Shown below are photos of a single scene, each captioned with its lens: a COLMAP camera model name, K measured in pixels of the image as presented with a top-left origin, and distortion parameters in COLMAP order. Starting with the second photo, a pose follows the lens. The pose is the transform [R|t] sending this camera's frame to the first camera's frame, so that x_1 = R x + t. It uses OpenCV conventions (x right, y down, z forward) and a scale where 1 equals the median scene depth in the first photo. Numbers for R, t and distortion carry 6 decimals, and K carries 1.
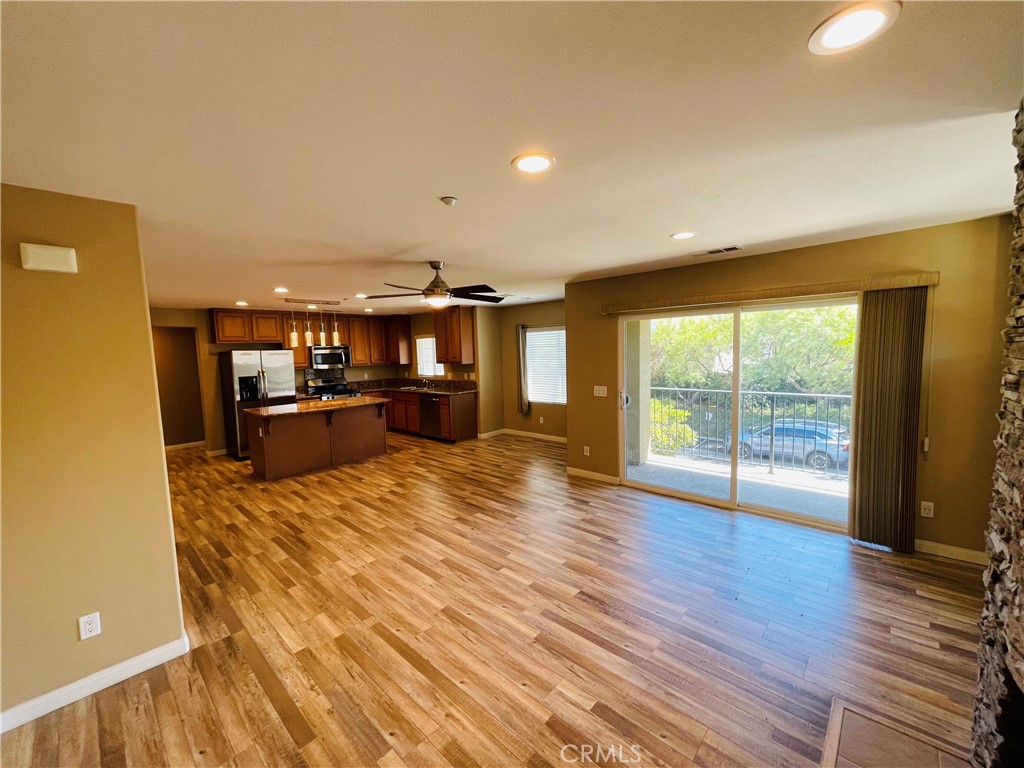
lens RADIAL K [[411.6, 0, 507.4], [0, 411.6, 385.0], [0, 0, 1]] dist [-0.000917, -0.003246]
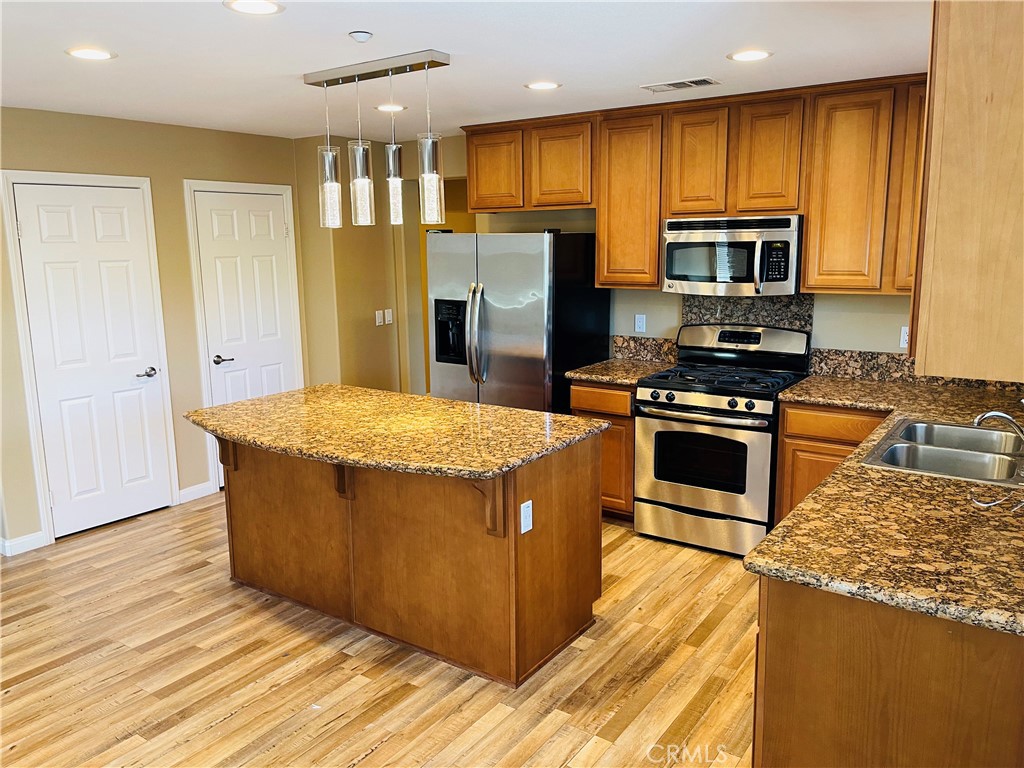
lens RADIAL K [[773.0, 0, 514.5], [0, 773.0, 377.5], [0, 0, 1]] dist [0.081608, -0.112081]
pose [[0.147640, 0.203463, -0.967887, 0.134017], [-0.076170, 0.978044, 0.193979, -0.116986], [0.986104, 0.045085, 0.159896, 1.146765]]
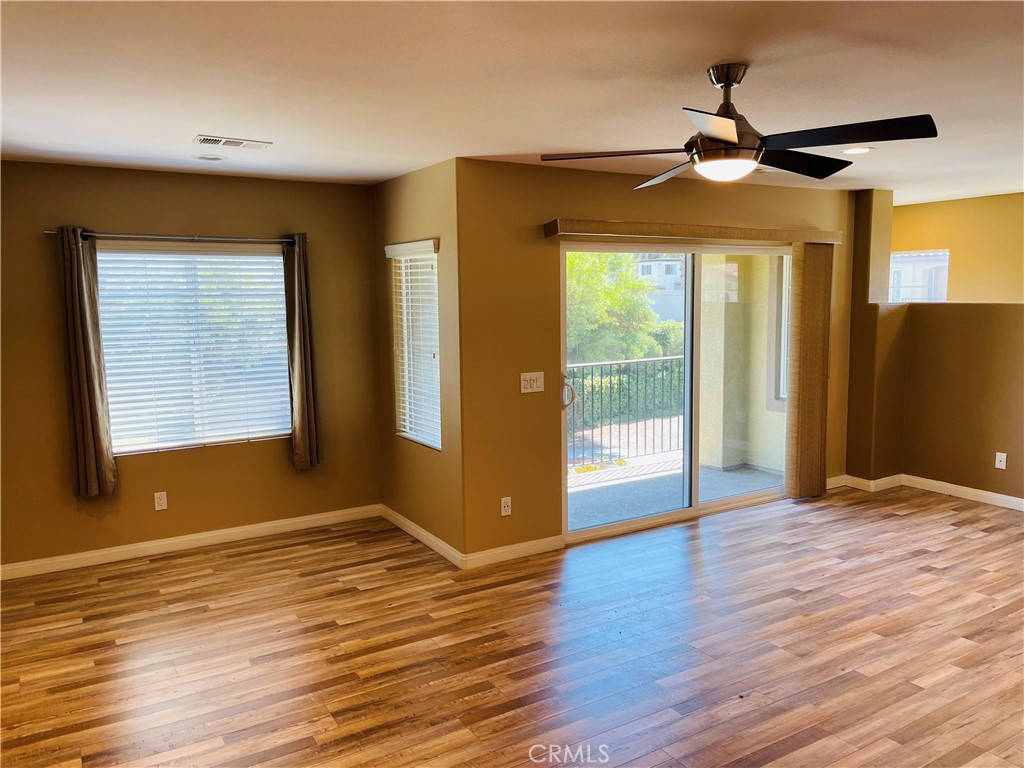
lens RADIAL K [[773.0, 0, 514.5], [0, 773.0, 377.5], [0, 0, 1]] dist [0.081608, -0.112081]
pose [[0.262903, -0.080028, 0.961497, -0.663742], [0.090215, 0.994227, 0.058085, -0.045543], [-0.960595, 0.071471, 0.268606, 0.699817]]
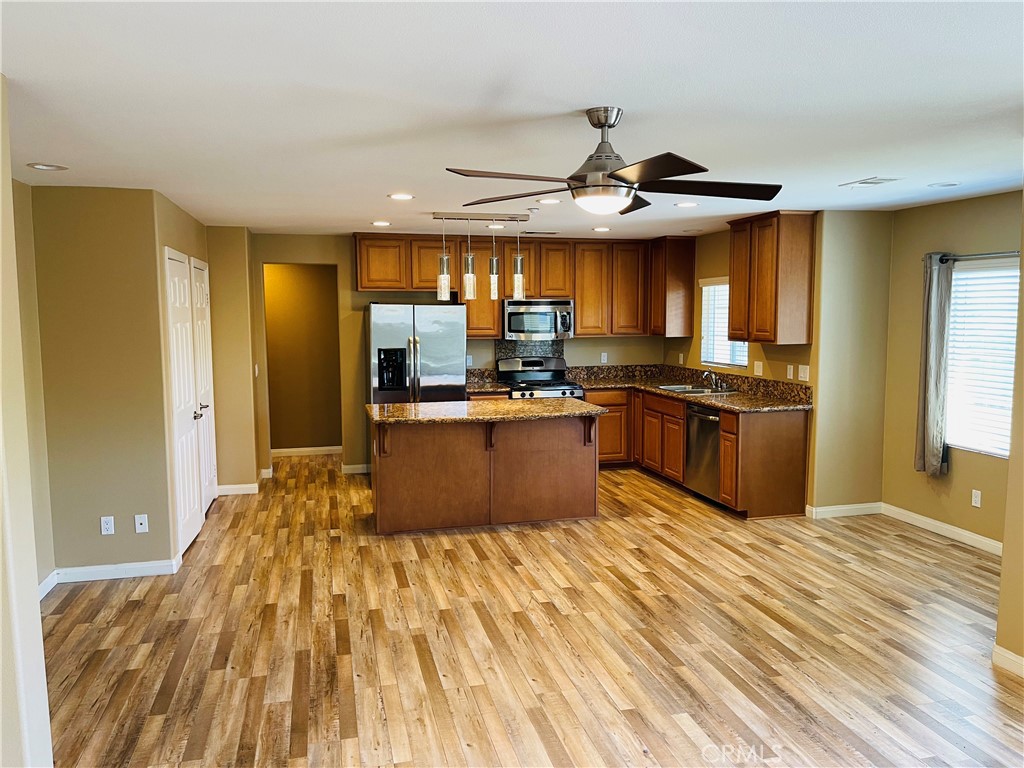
lens RADIAL K [[770.6, 0, 515.4], [0, 770.6, 385.8], [0, 0, 1]] dist [0.084109, -0.110373]
pose [[0.843478, 0.078288, -0.531427, 0.137218], [-0.067005, 0.996930, 0.040515, -0.029236], [0.532968, 0.001435, 0.846134, 0.189106]]
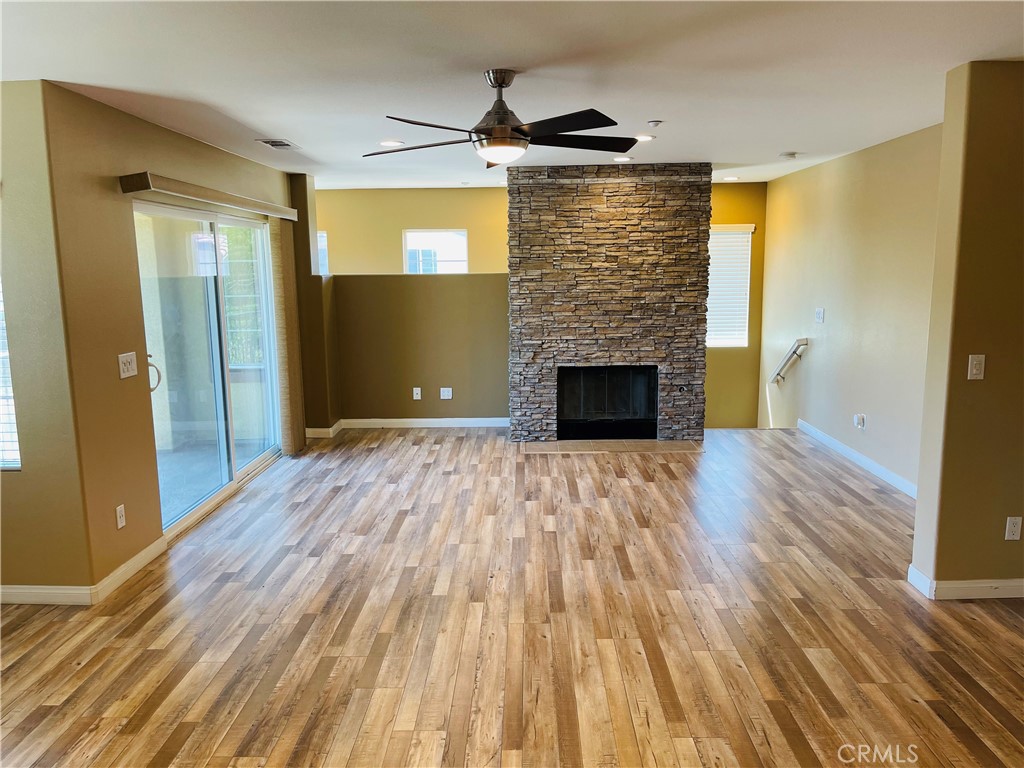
lens RADIAL K [[770.6, 0, 515.4], [0, 770.6, 385.8], [0, 0, 1]] dist [0.084109, -0.110373]
pose [[-0.675434, -0.075256, 0.733570, -0.614688], [0.098593, 0.976632, 0.190971, -0.074863], [-0.730800, 0.201313, -0.652231, 1.148233]]
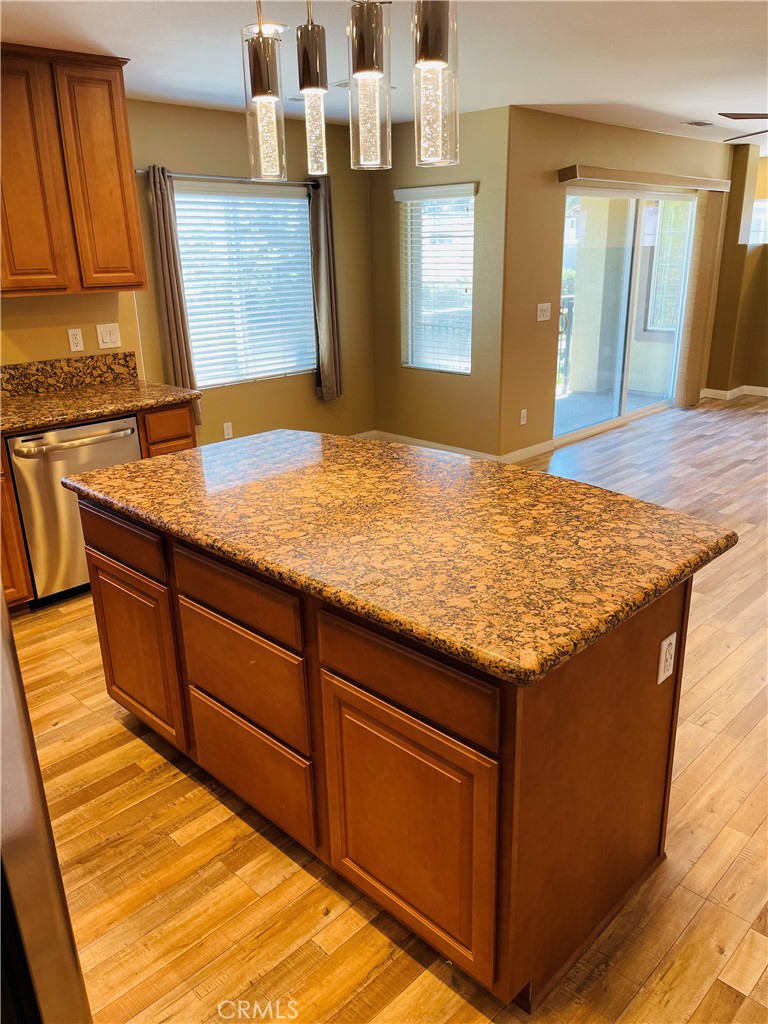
lens RADIAL K [[773.0, 0, 388.4], [0, 773.0, 518.3], [0, 0, 1]] dist [0.081608, -0.112081]
pose [[0.018455, -0.302133, 0.953087, -0.922942], [0.106290, 0.948441, 0.298602, -0.061017], [-0.994164, 0.095793, 0.049617, 1.111545]]
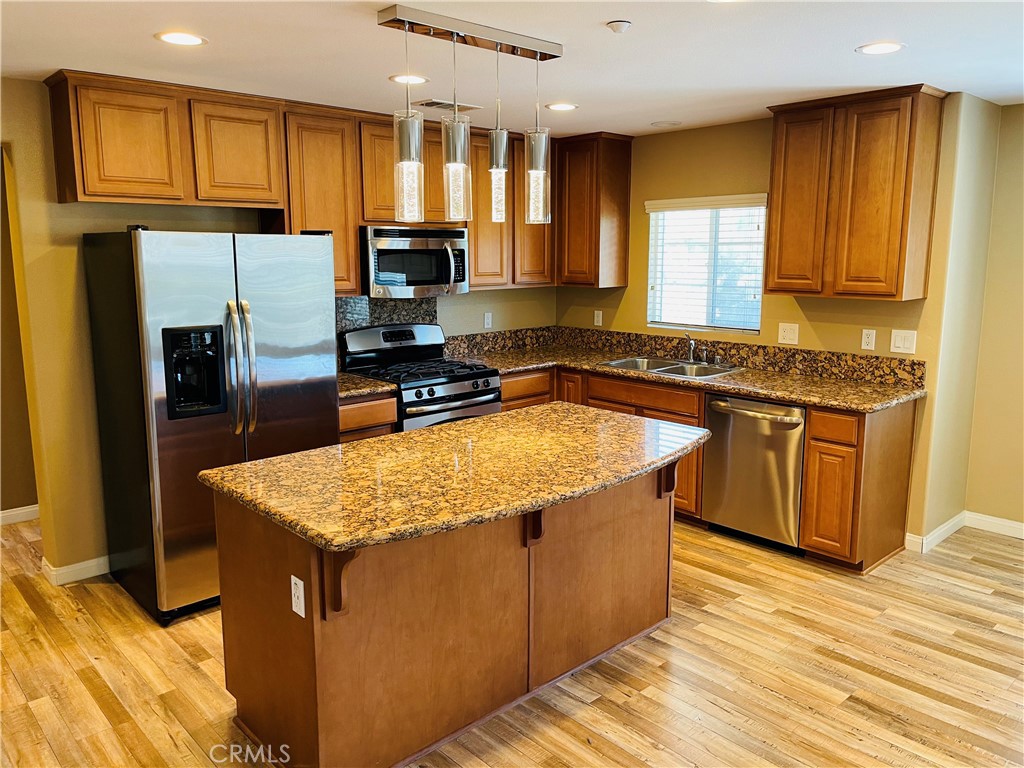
lens RADIAL K [[773.0, 0, 514.5], [0, 773.0, 377.5], [0, 0, 1]] dist [0.081608, -0.112081]
pose [[0.997260, 0.039923, -0.062277, -0.463178], [-0.034682, 0.995939, 0.083078, -0.045978], [0.065341, -0.080691, 0.994595, 0.594909]]
